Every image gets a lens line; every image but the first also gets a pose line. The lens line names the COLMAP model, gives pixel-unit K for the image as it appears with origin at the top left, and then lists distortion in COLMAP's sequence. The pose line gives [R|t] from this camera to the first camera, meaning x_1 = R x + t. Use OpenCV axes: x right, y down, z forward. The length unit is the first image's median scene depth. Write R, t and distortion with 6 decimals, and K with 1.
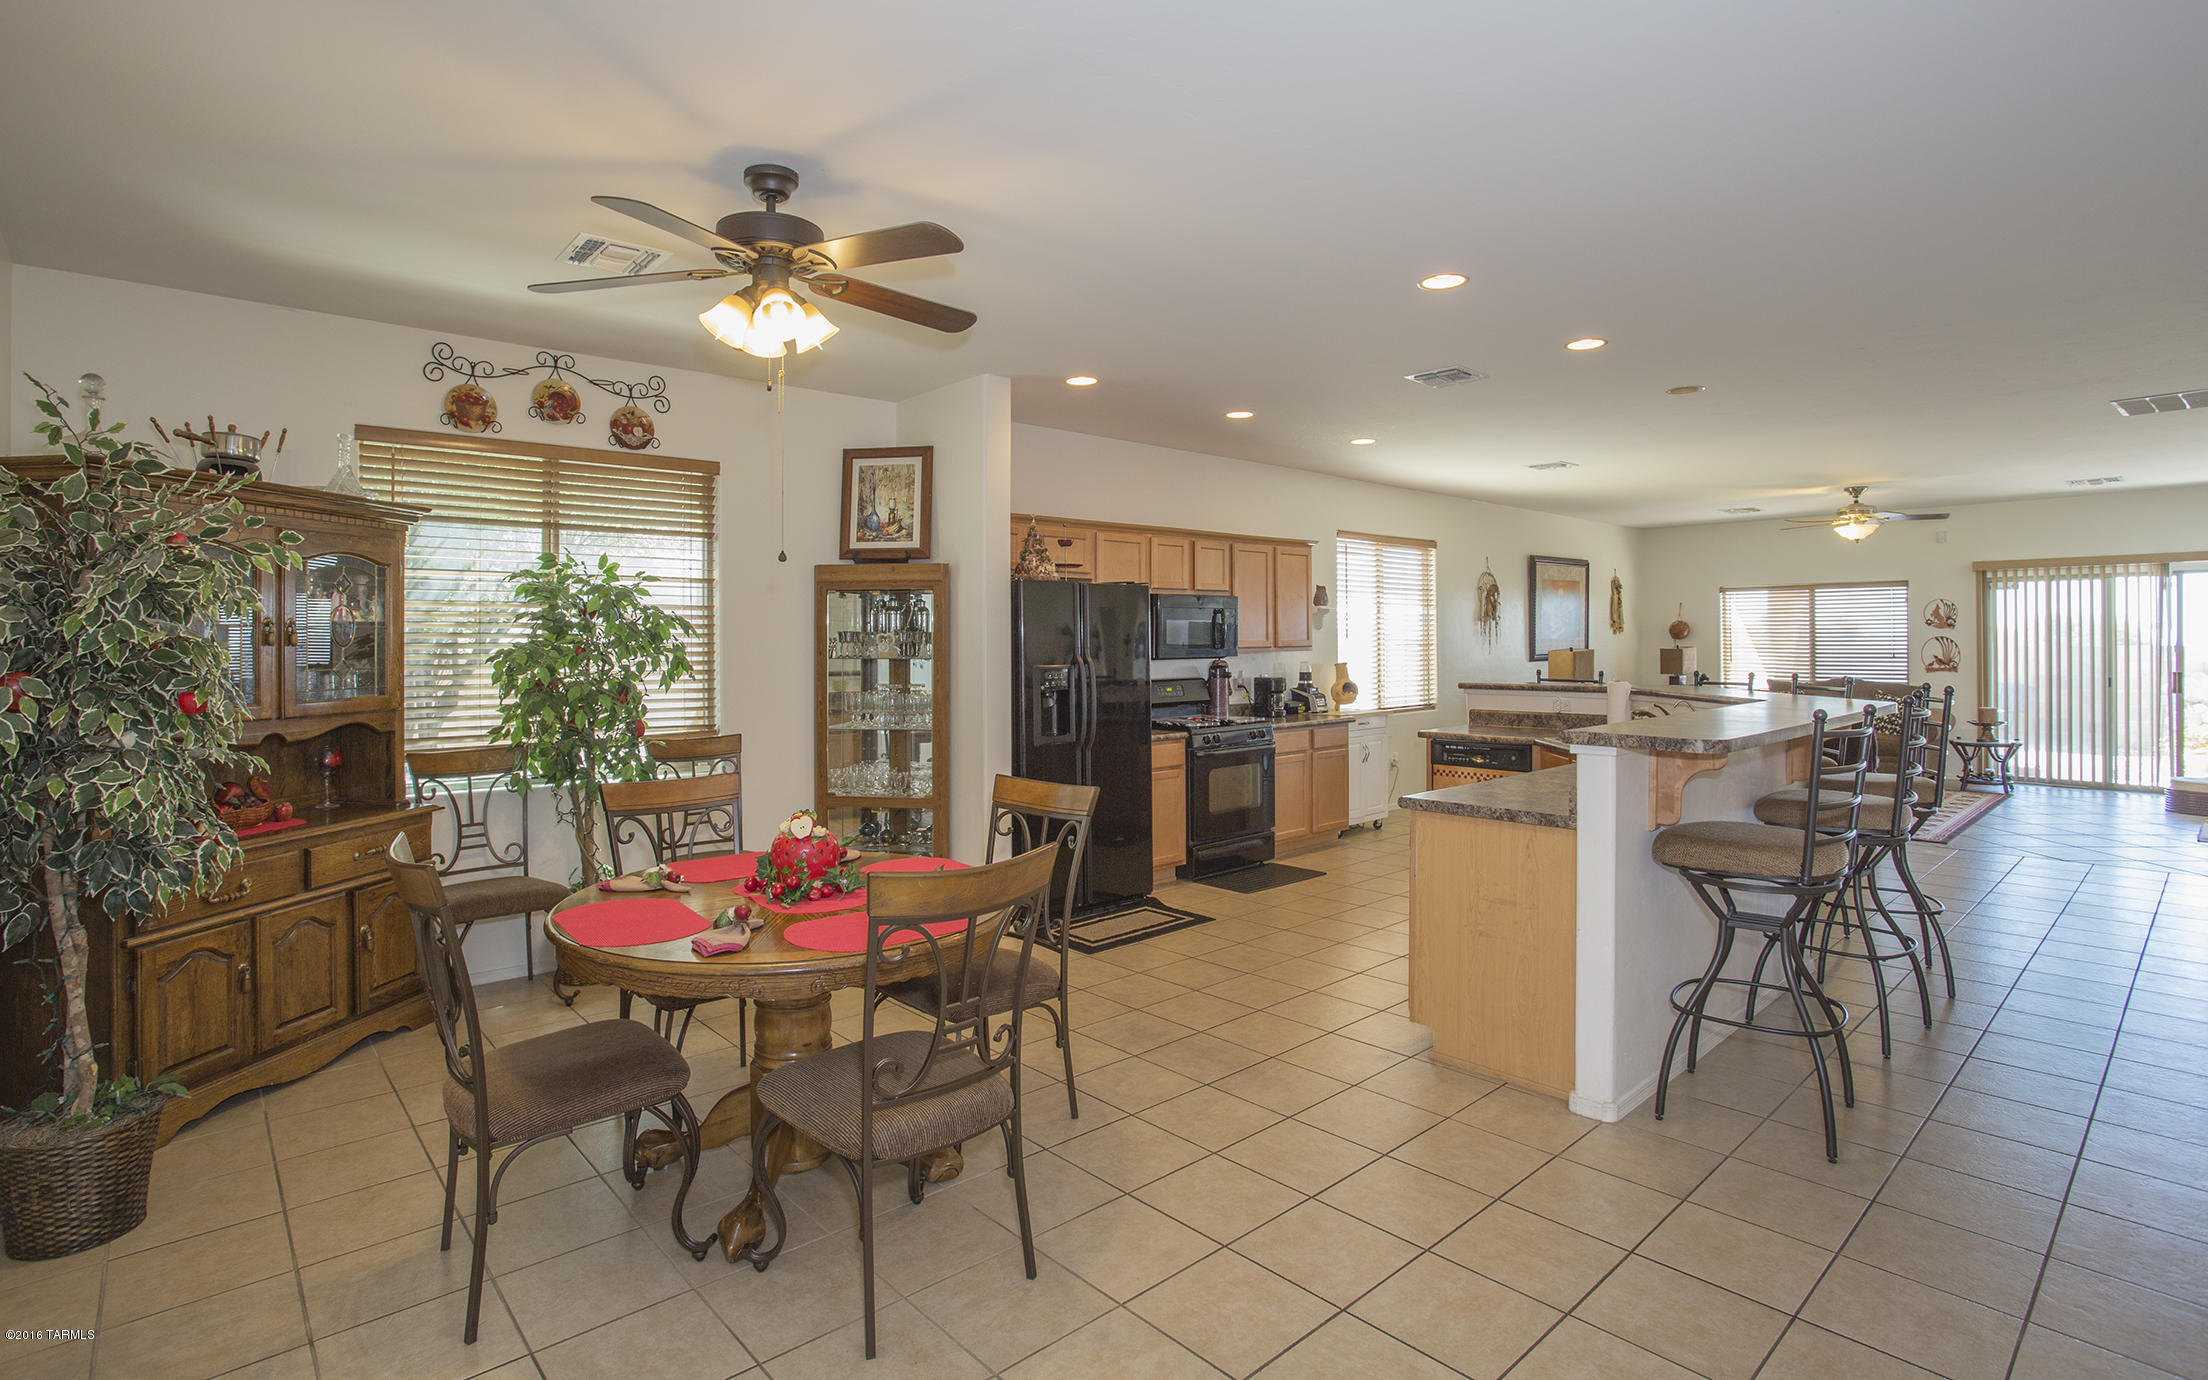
lens RADIAL K [[1065.5, 0, 1103.3], [0, 1065.5, 654.8], [0, 0, 1]] dist [-0.000085, -0.000052]
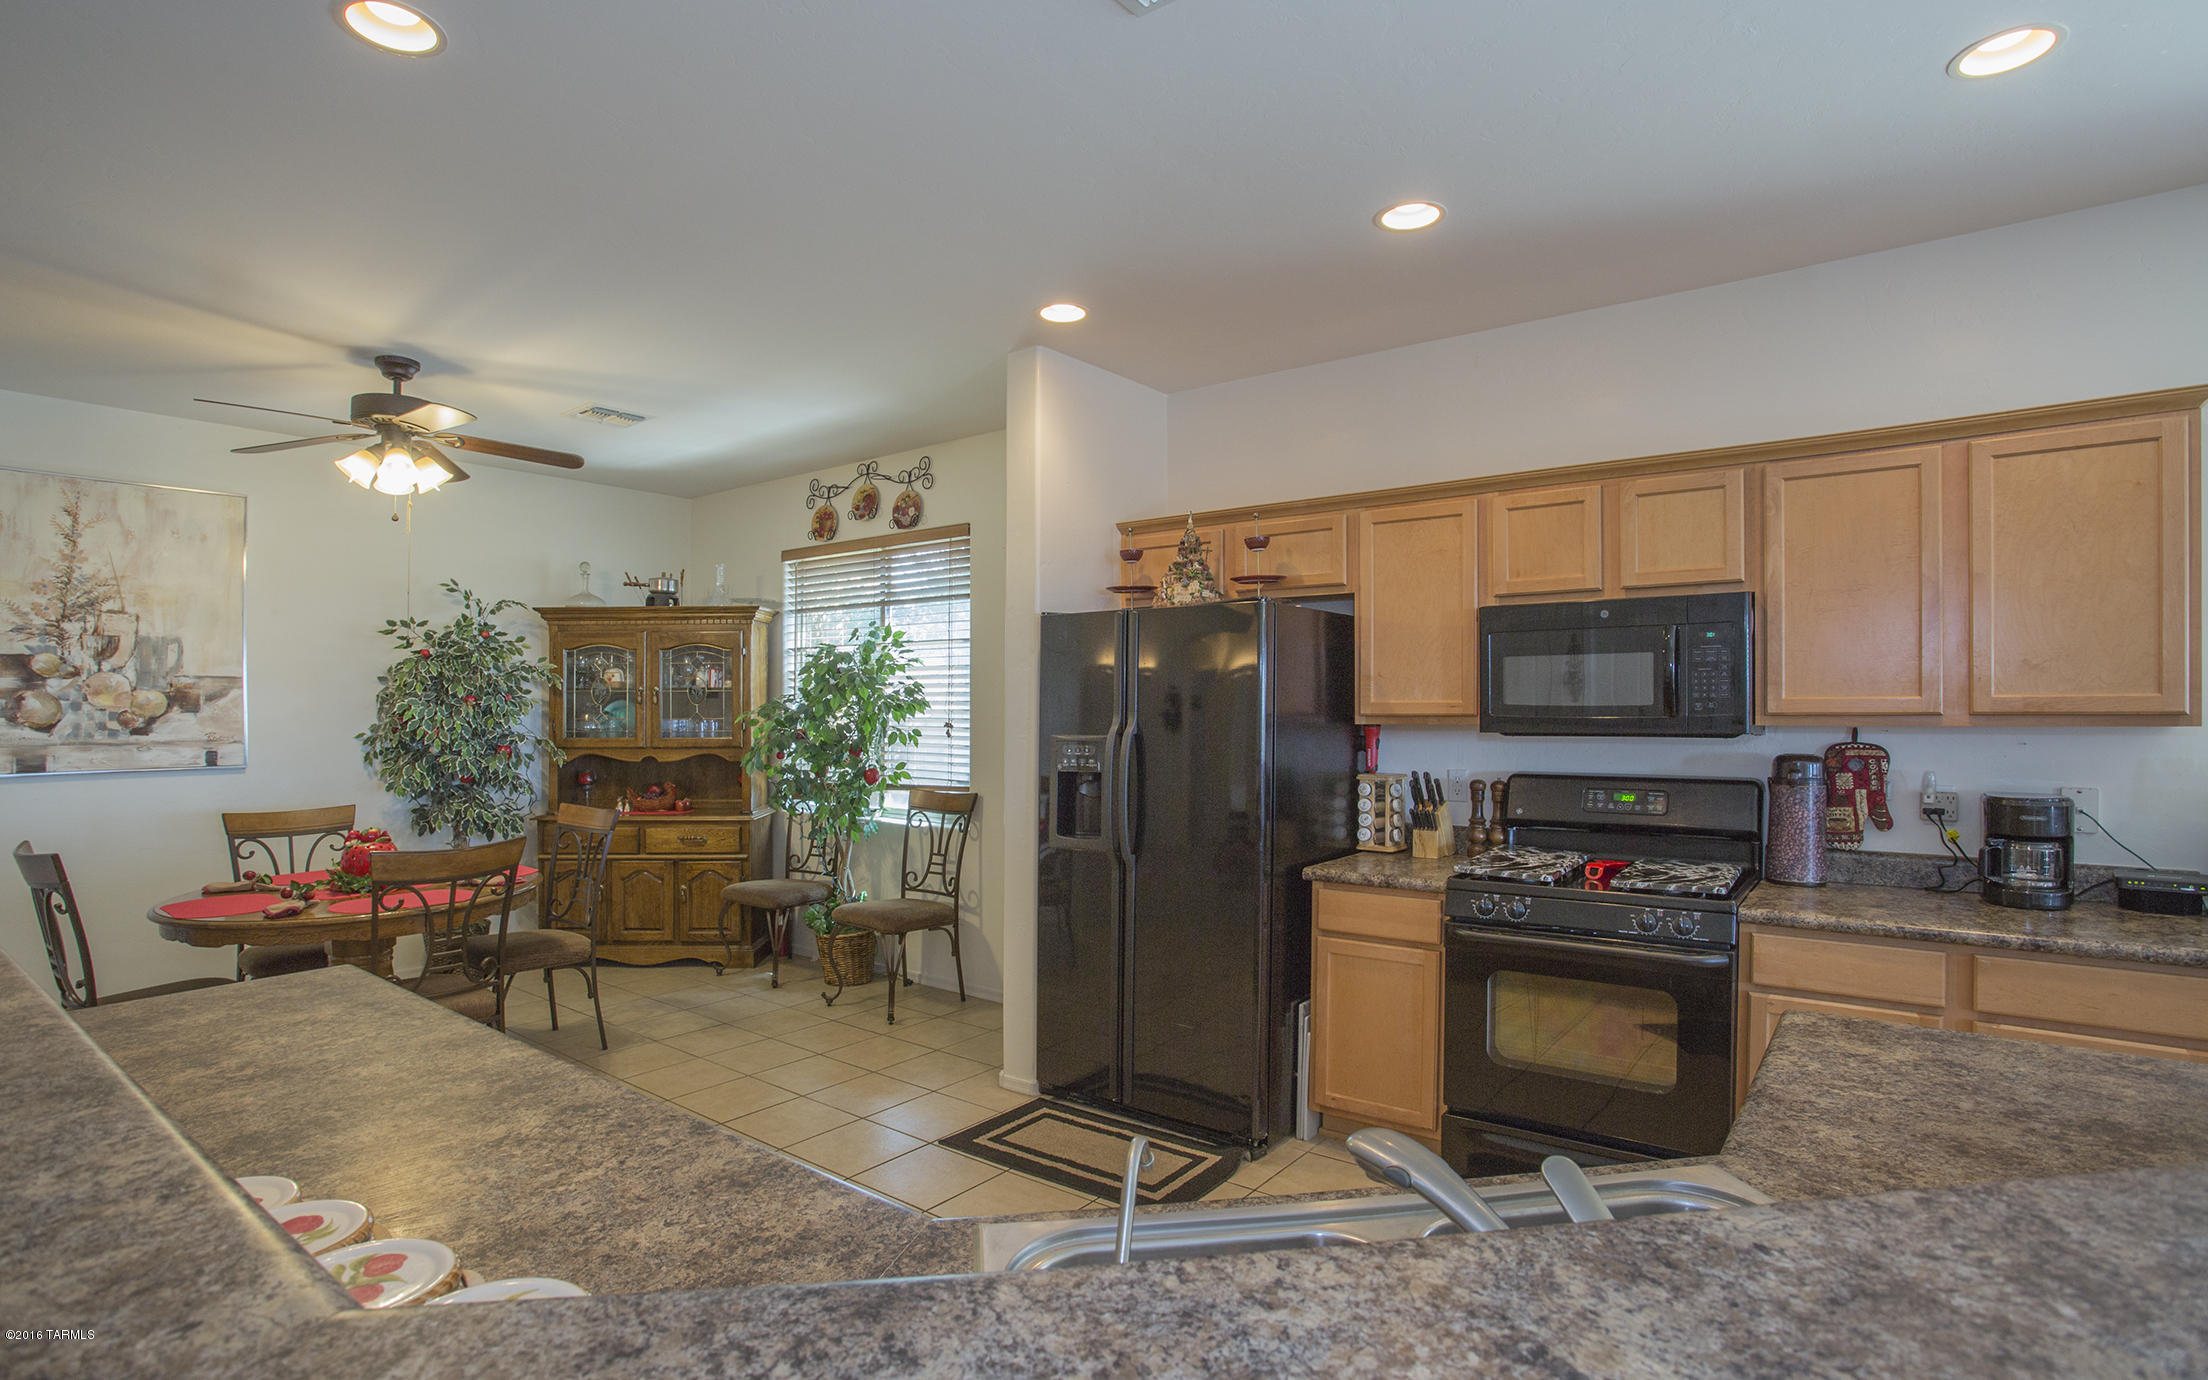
lens RADIAL K [[1090.5, 0, 1106.2], [0, 1090.5, 718.7], [0, 0, 1]] dist [0.000815, 0.000113]
pose [[0.190018, 0.020200, -0.981573, 0.742930], [-0.007334, 0.999790, 0.019155, -0.016038], [0.981753, 0.003559, 0.190127, 1.002871]]
